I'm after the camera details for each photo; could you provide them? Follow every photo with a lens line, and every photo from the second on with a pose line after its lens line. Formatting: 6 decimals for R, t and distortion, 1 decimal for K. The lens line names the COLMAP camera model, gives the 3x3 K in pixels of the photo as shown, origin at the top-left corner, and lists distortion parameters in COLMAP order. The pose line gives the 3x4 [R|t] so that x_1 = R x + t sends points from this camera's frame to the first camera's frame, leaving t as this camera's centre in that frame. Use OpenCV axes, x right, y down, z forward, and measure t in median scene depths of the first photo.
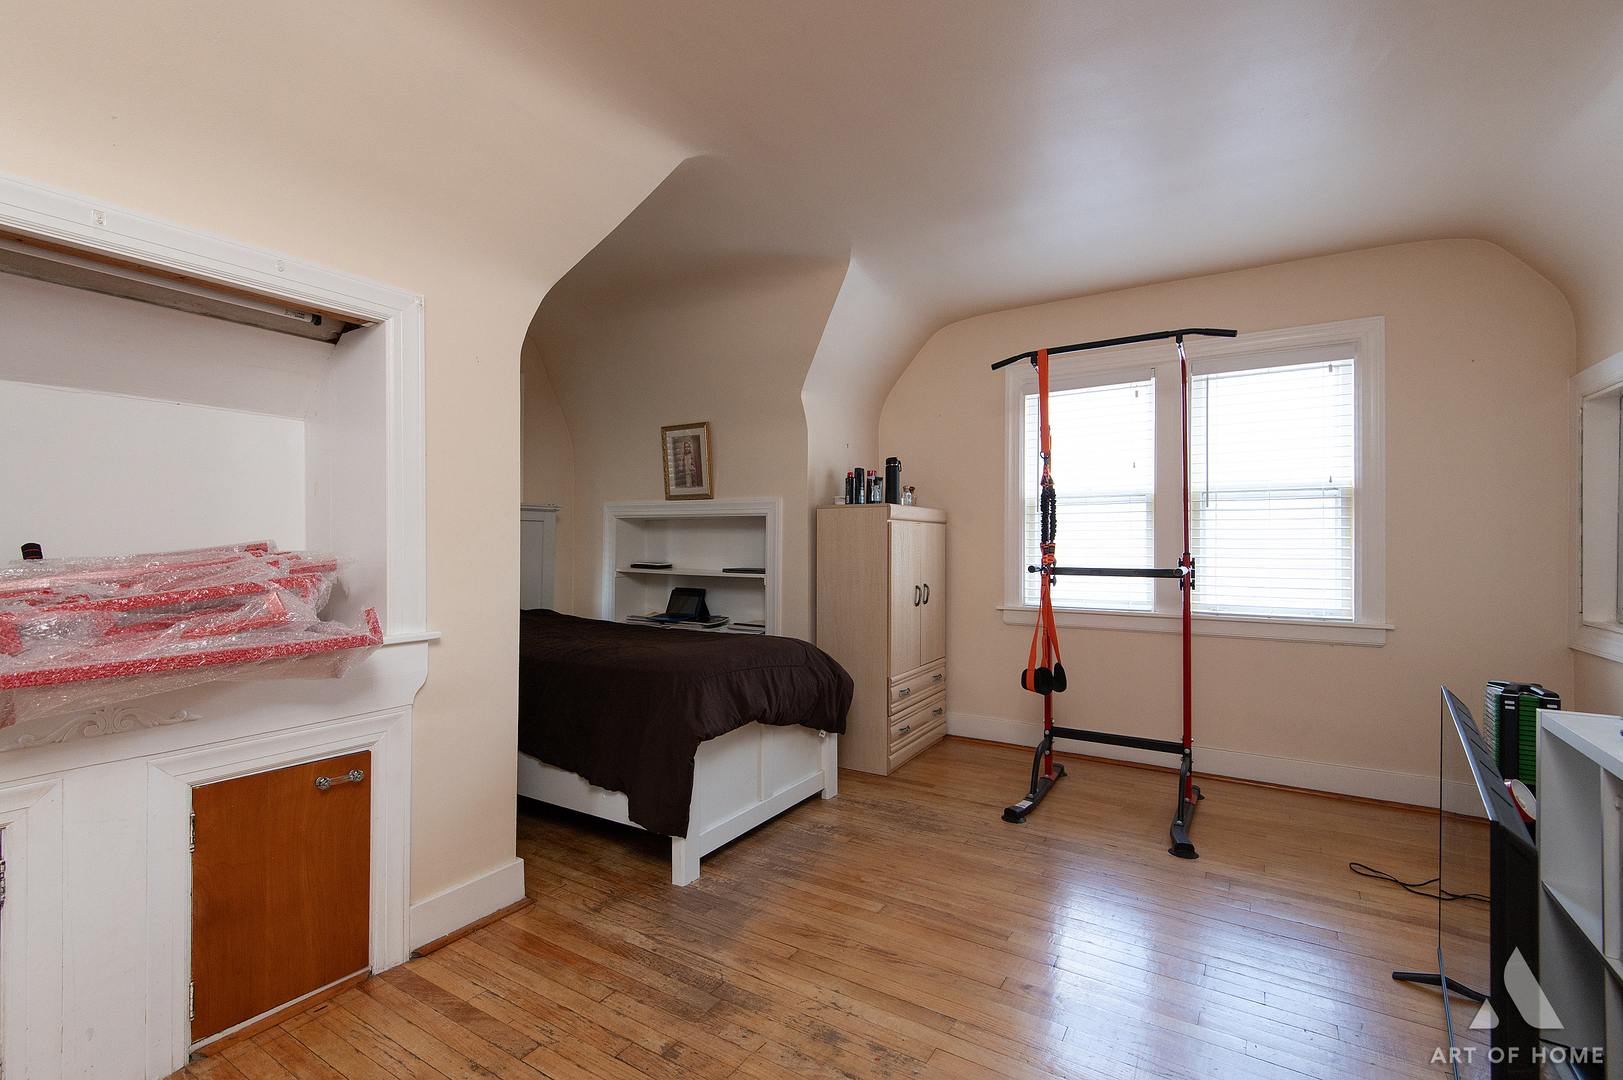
lens RADIAL K [[725.4, 0, 812.5], [0, 725.4, 540.9], [0, 0, 1]] dist [0.001613, -0.002215]
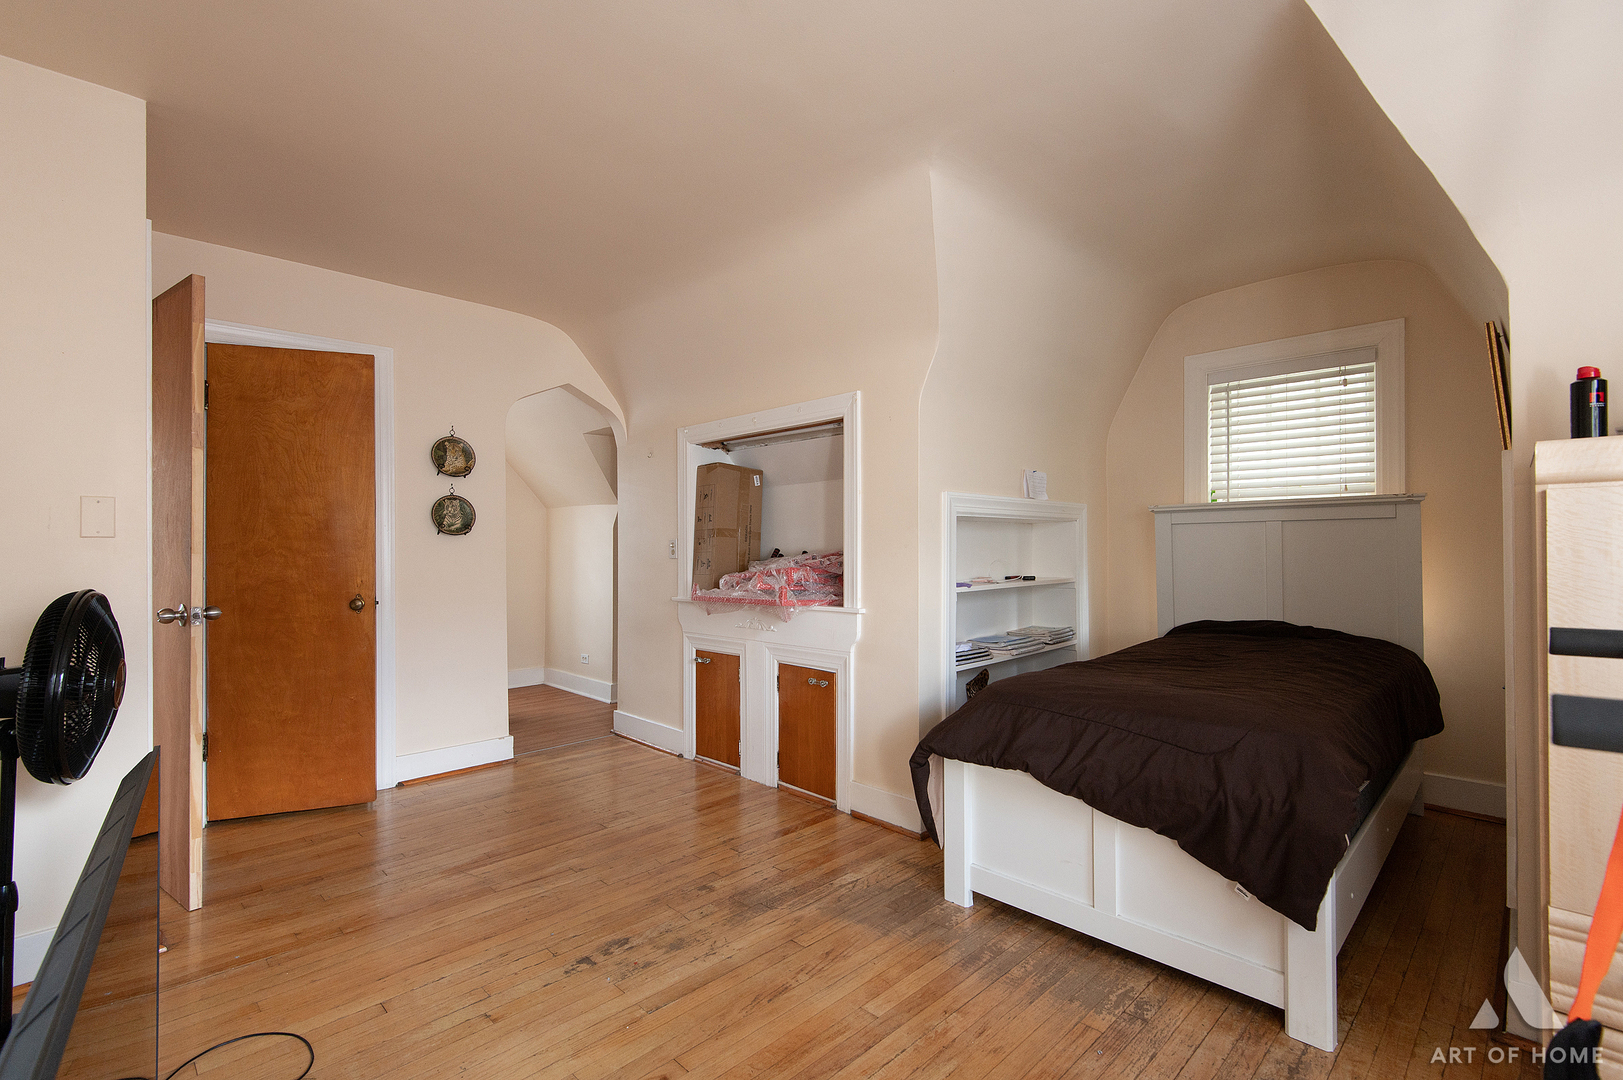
lens RADIAL K [[725.4, 0, 811.8], [0, 725.4, 541.3], [0, 0, 1]] dist [0.001613, -0.002215]
pose [[-0.218349, -0.009307, -0.975826, 0.986738], [-0.000258, 0.999955, -0.009480, -0.001710], [0.975871, -0.001818, -0.218342, 1.236284]]
